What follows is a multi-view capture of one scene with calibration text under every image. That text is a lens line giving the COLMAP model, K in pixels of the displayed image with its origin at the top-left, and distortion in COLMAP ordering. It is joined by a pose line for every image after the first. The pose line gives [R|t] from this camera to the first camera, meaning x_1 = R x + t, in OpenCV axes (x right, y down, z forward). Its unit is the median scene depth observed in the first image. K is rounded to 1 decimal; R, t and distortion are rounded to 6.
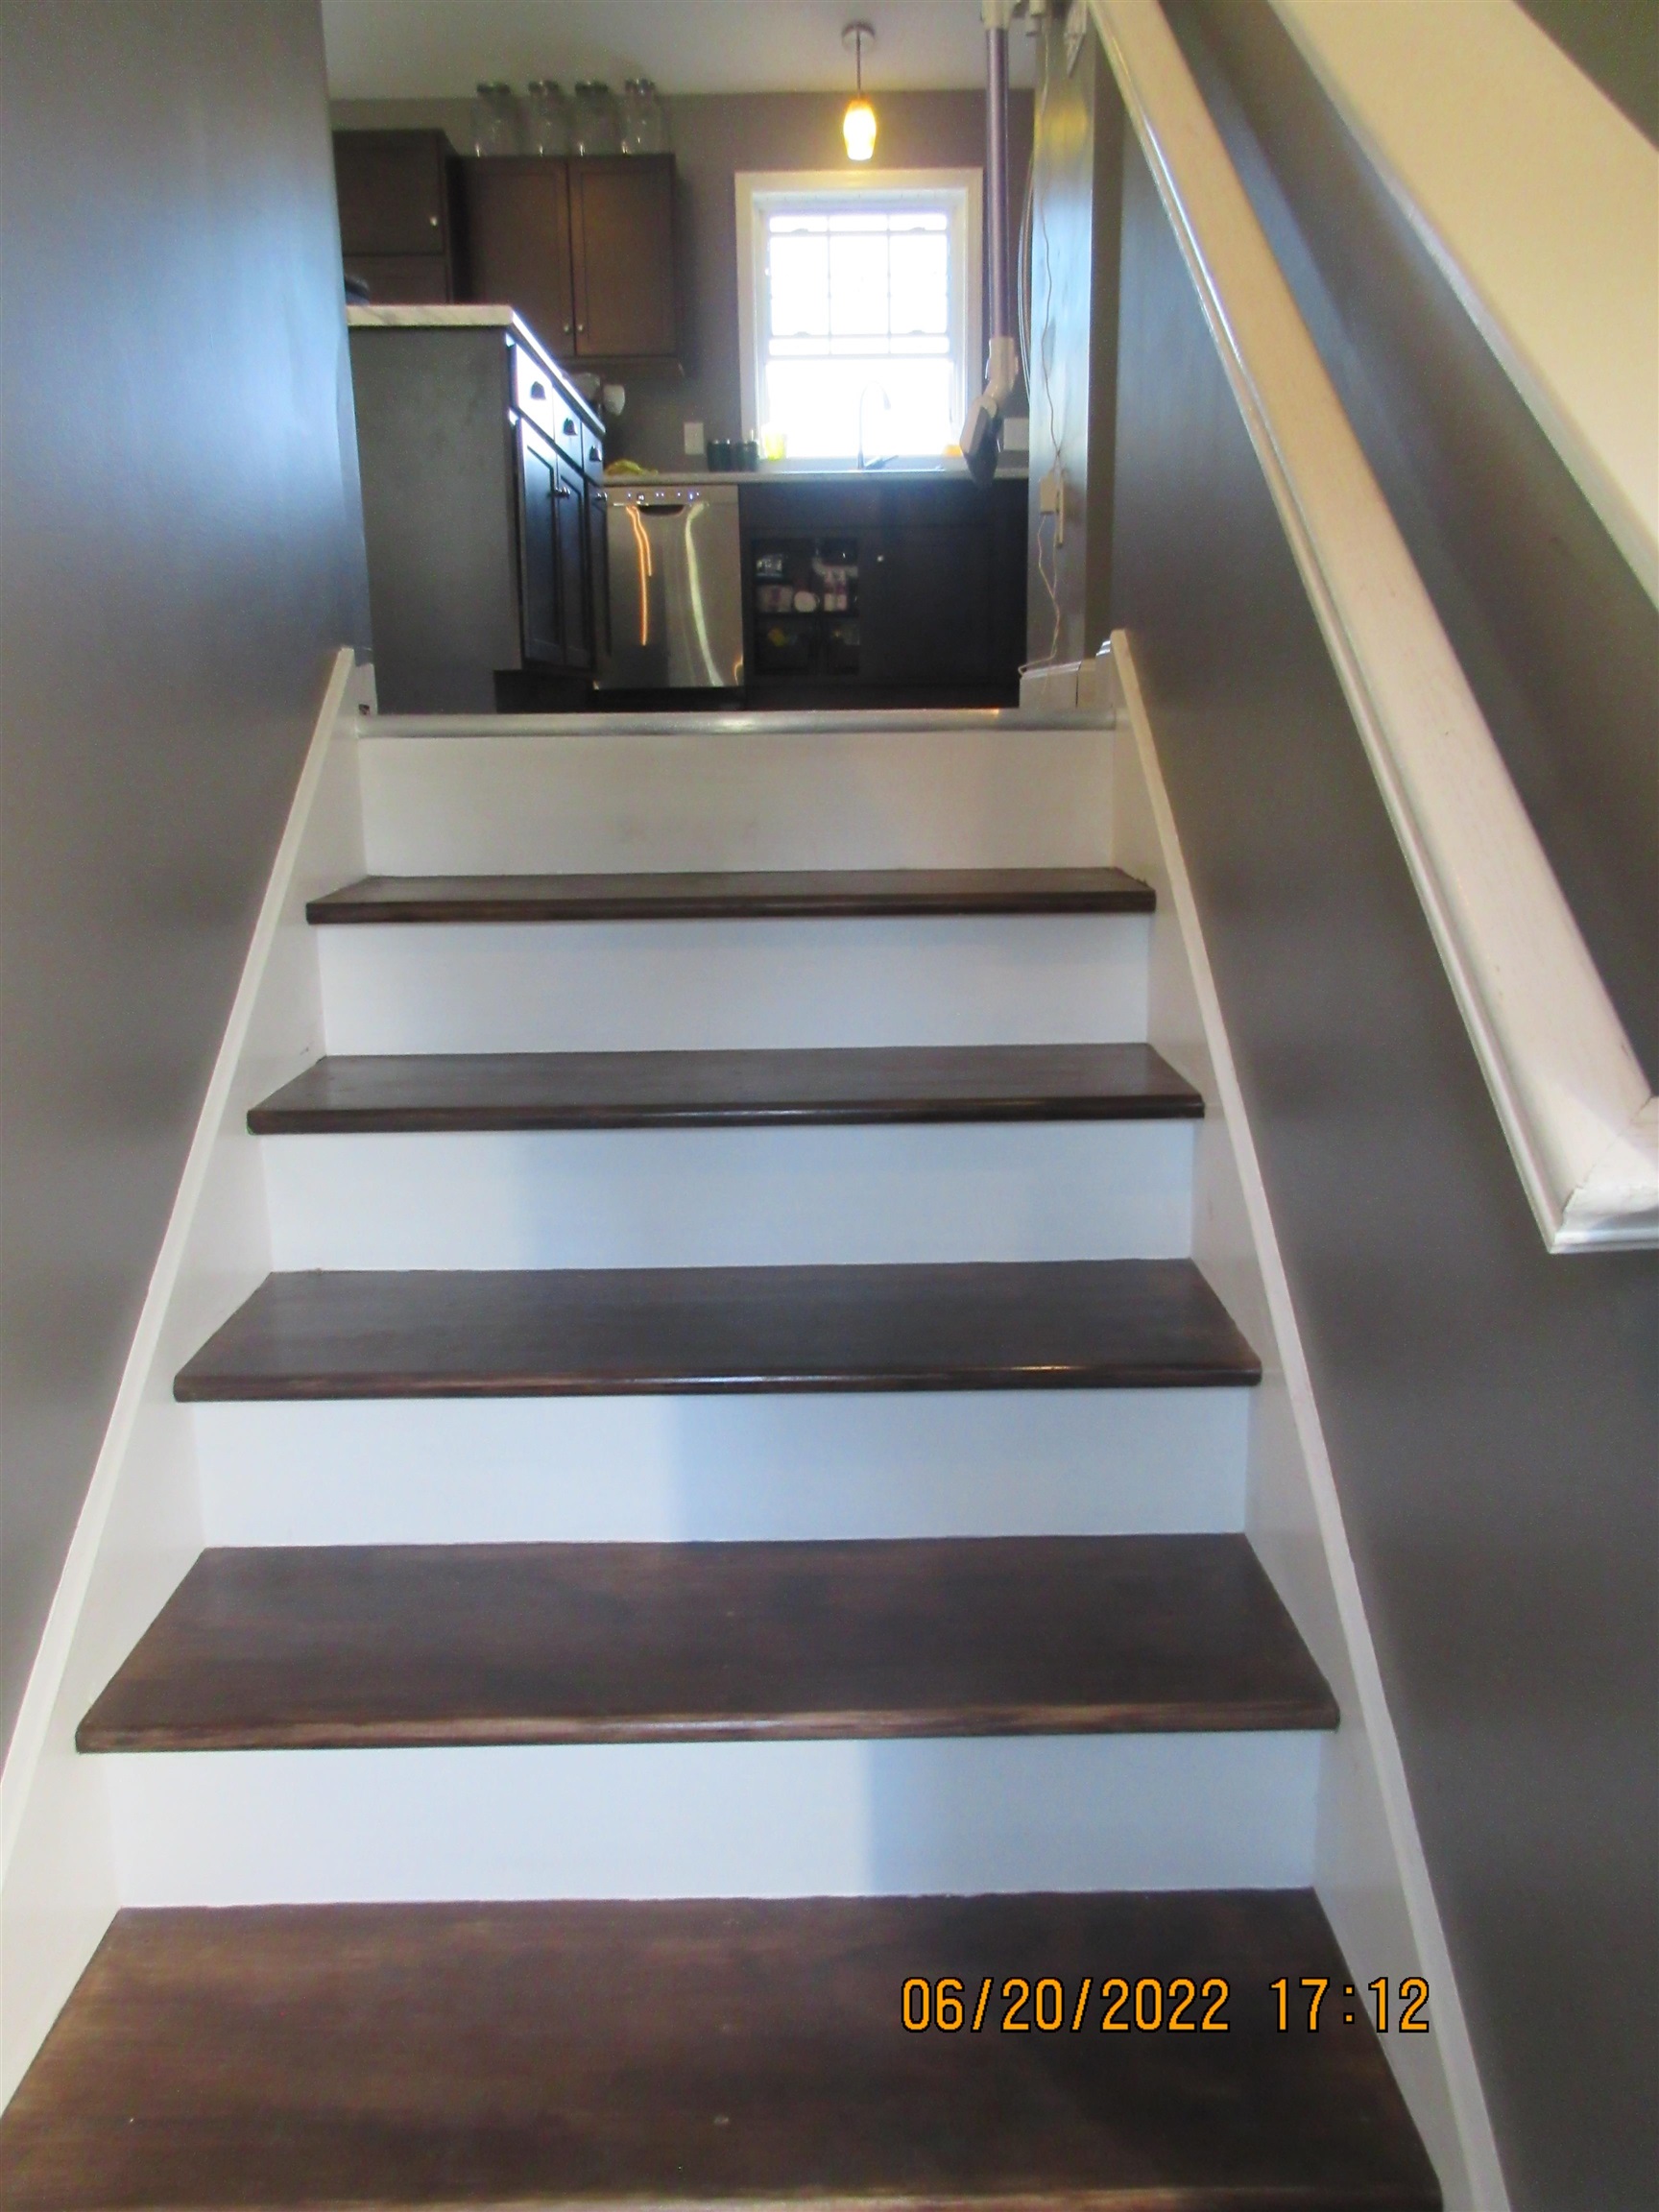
lens RADIAL K [[1637.2, 0, 833.5], [0, 1637.2, 1115.3], [0, 0, 1]] dist [-0.009556, -0.001966]
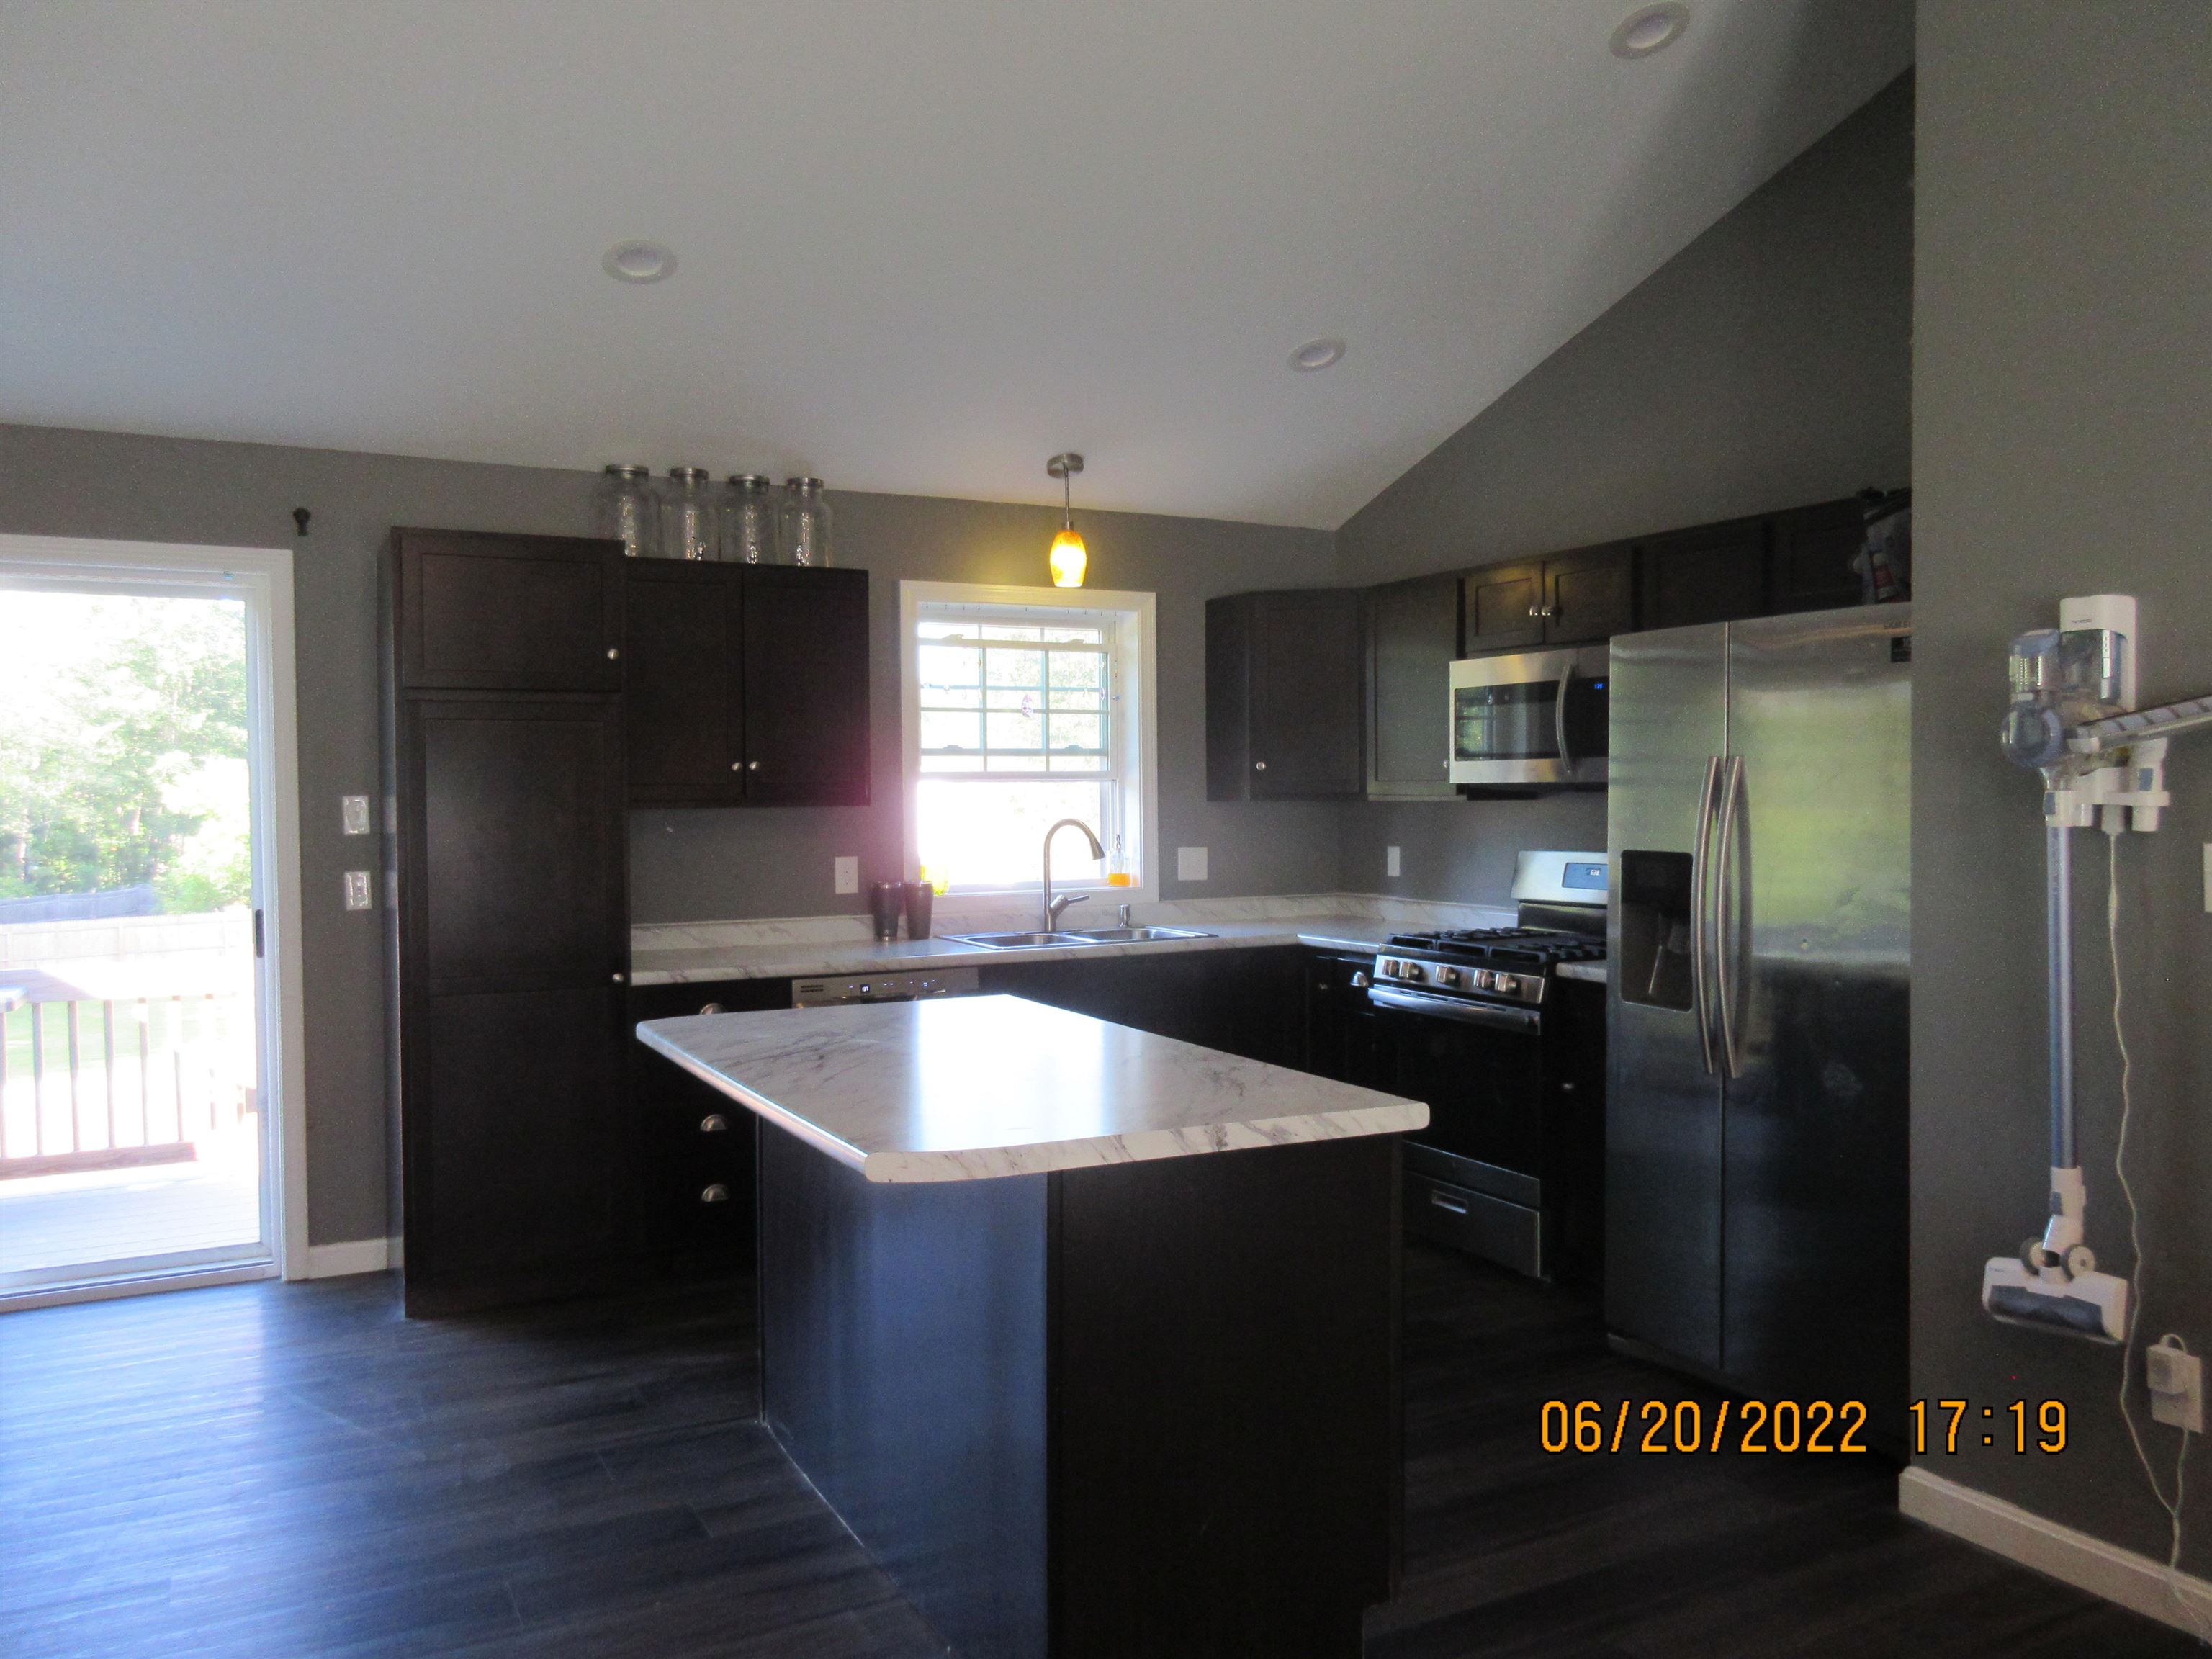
lens RADIAL K [[1637.2, 0, 1101.7], [0, 1637.2, 843.6], [0, 0, 1]] dist [-0.009556, -0.001966]
pose [[0.883042, -0.012618, 0.469125, -0.365607], [0.109500, 0.977586, -0.179821, -0.278868], [-0.456341, 0.210158, 0.864631, 0.245651]]
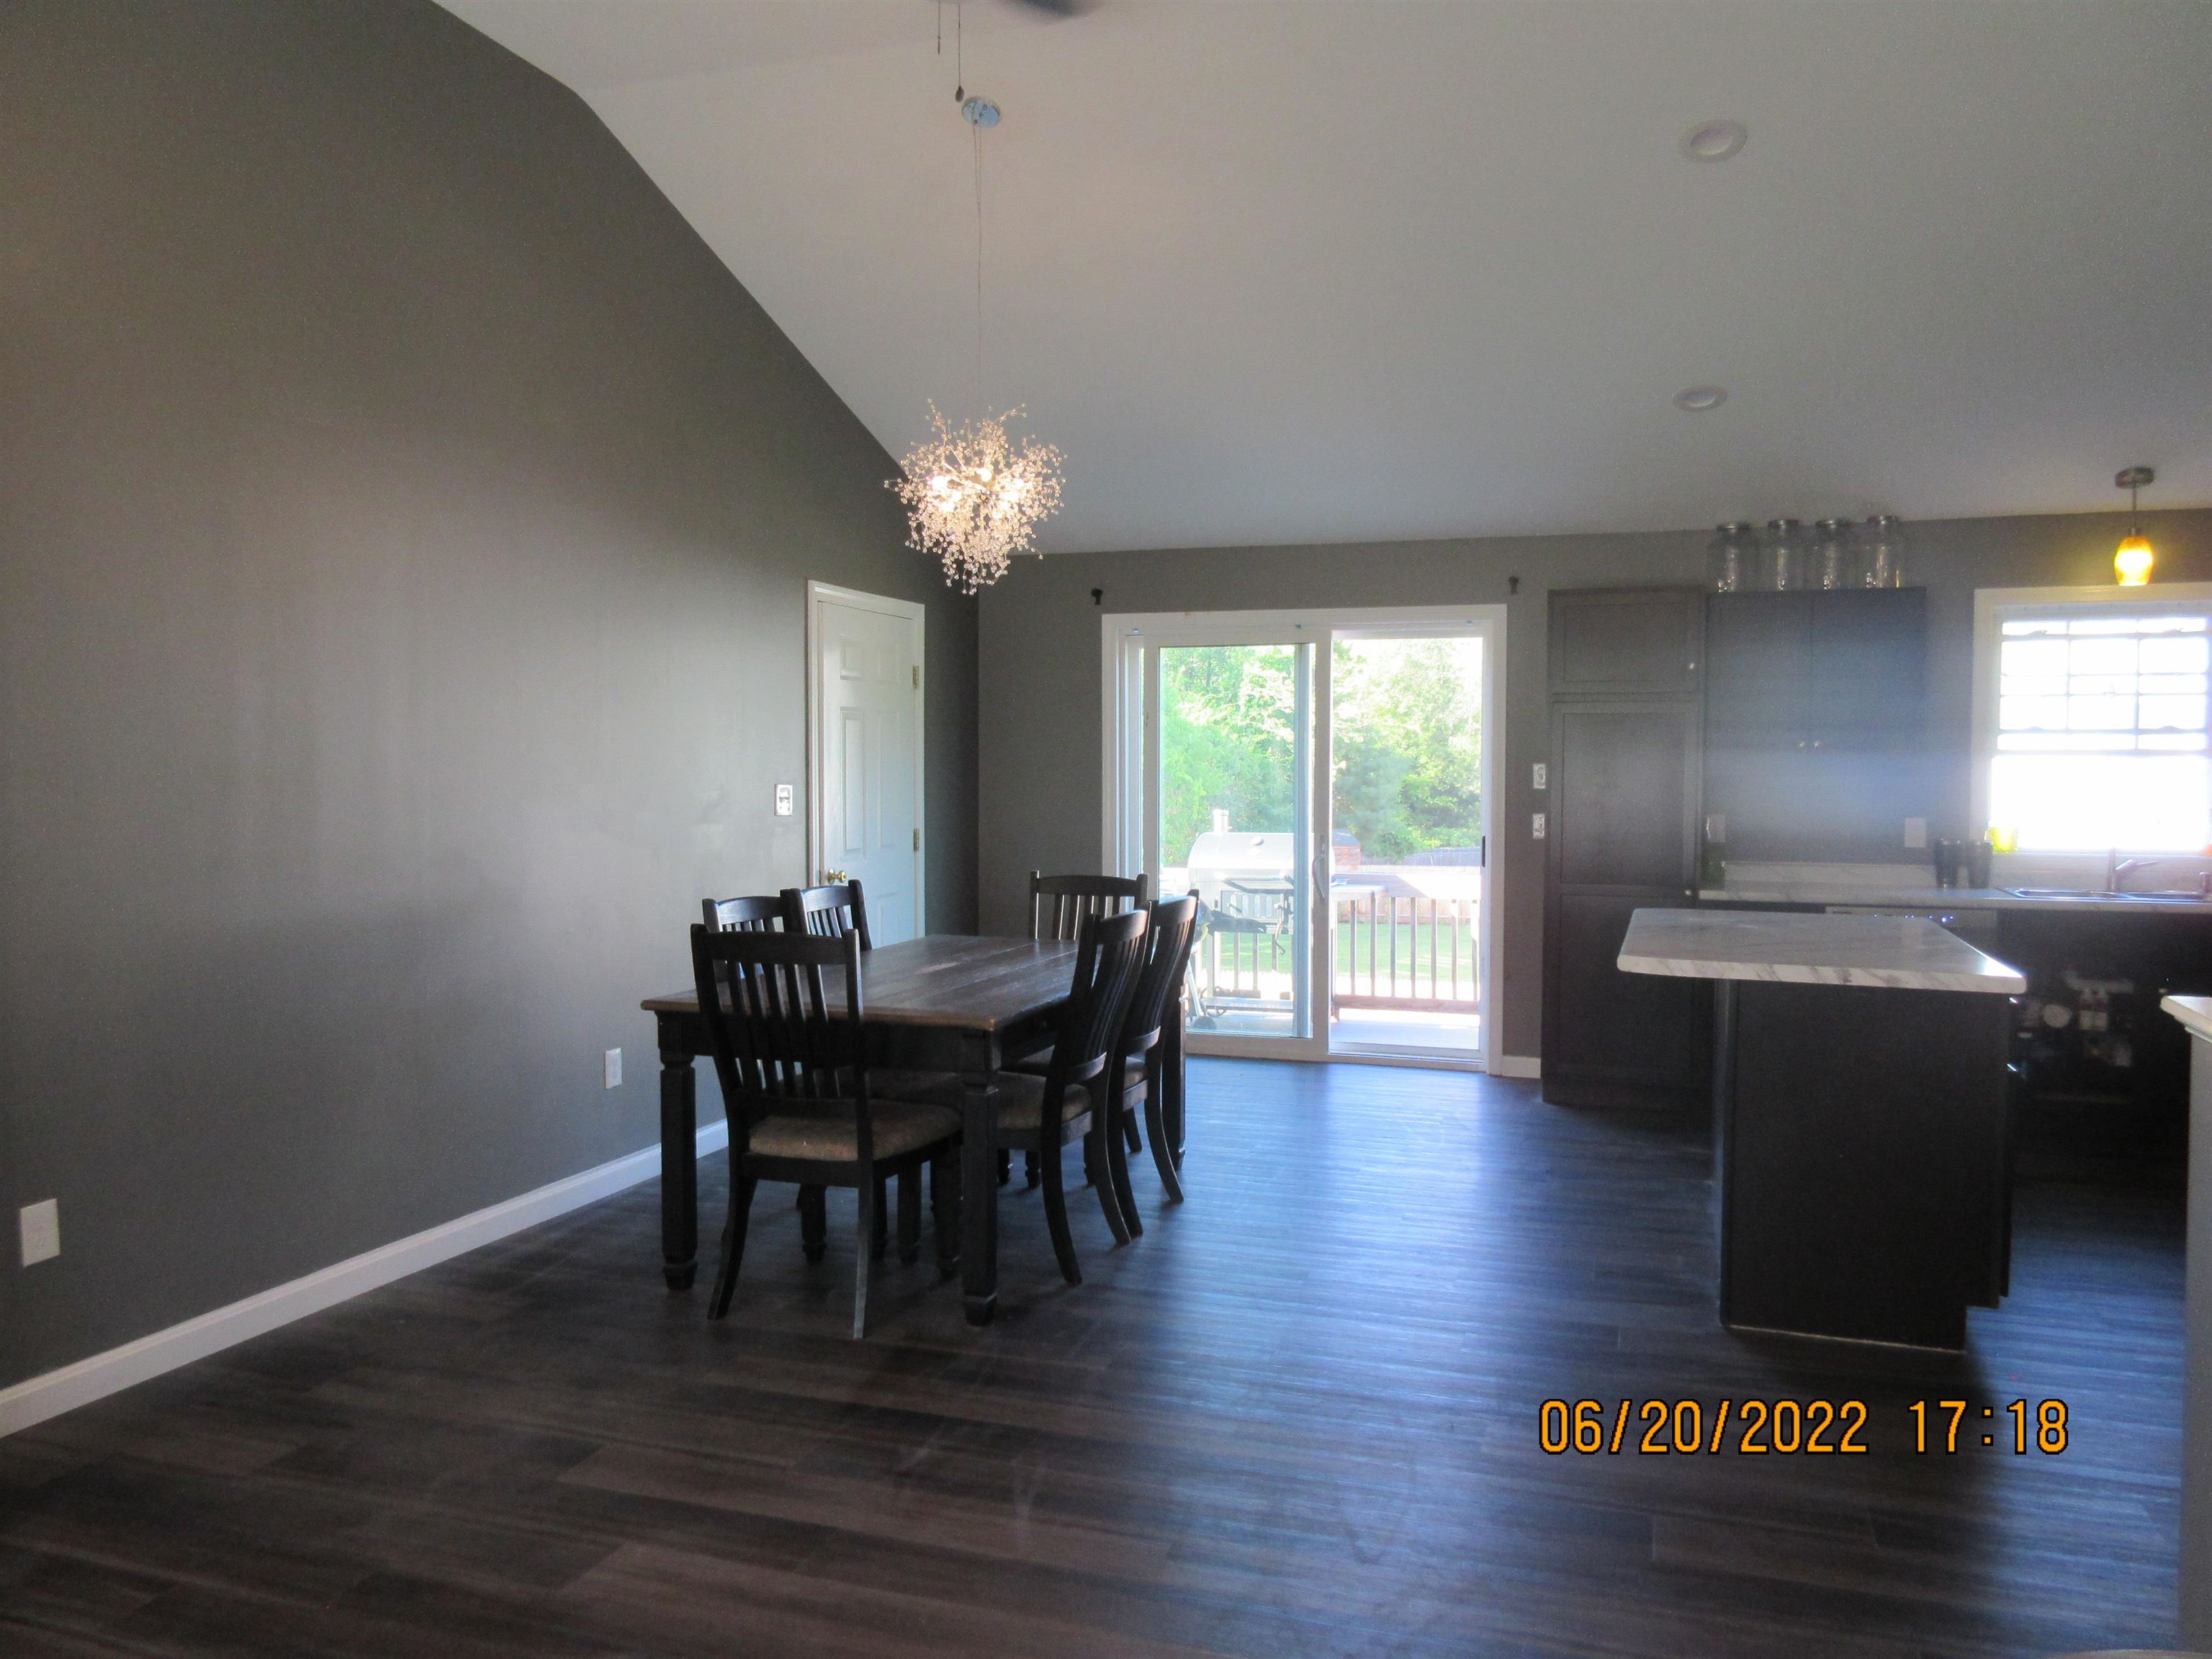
lens RADIAL K [[1637.2, 0, 1100.6], [0, 1637.2, 833.4], [0, 0, 1]] dist [-0.009556, -0.001966]
pose [[0.942043, 0.028302, -0.334297, -0.227863], [-0.092539, 0.979700, -0.177833, -0.197371], [0.322477, 0.198462, 0.925538, -0.083068]]
